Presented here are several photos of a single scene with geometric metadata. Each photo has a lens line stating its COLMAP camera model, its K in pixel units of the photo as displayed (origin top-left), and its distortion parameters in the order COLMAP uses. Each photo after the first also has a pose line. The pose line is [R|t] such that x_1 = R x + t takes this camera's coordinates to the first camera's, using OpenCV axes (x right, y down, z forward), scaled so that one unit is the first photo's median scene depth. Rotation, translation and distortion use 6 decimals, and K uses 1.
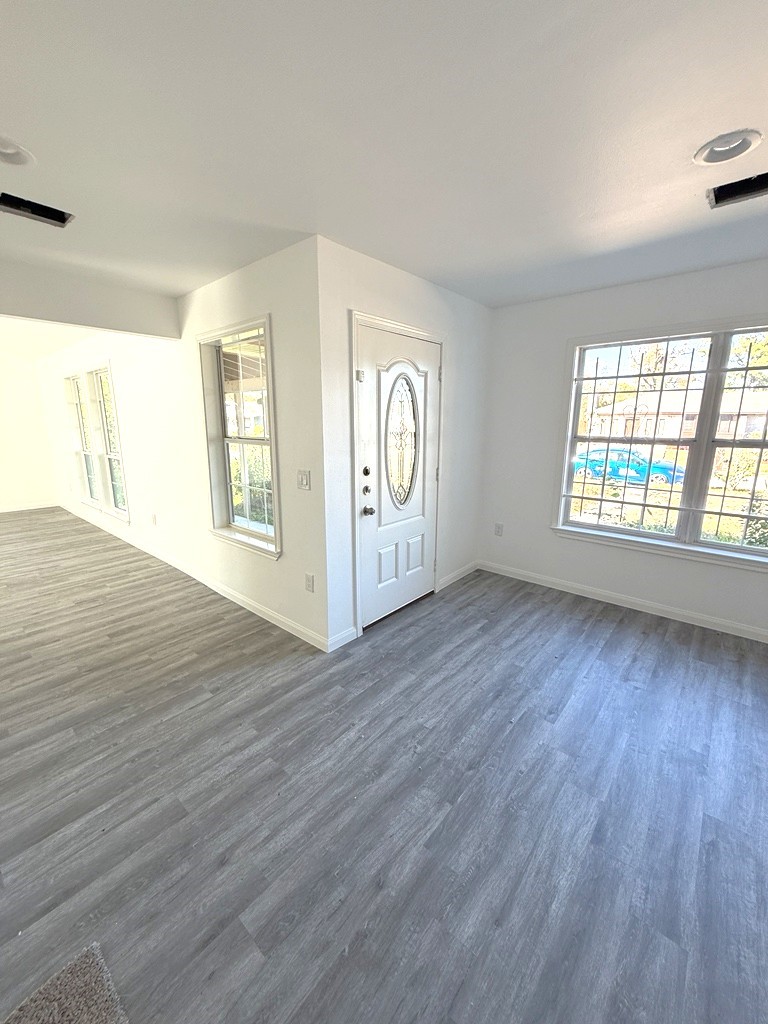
lens RADIAL K [[410.0, 0, 384.0], [0, 410.0, 512.0], [0, 0, 1]] dist [0.001164, 0.000605]
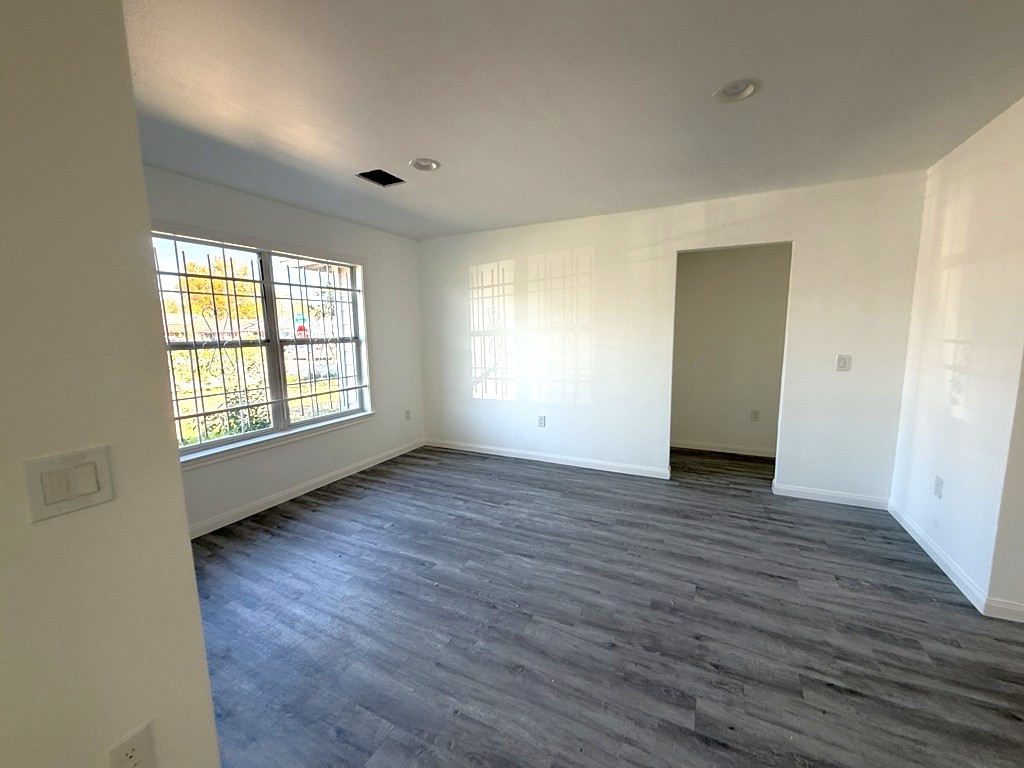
lens RADIAL K [[410.0, 0, 512.0], [0, 410.0, 384.0], [0, 0, 1]] dist [0.001164, 0.000605]
pose [[-0.248551, -0.129207, 0.959963, -0.772452], [0.224380, 0.956425, 0.186827, -0.180537], [-0.942272, 0.261832, -0.208728, 0.935229]]
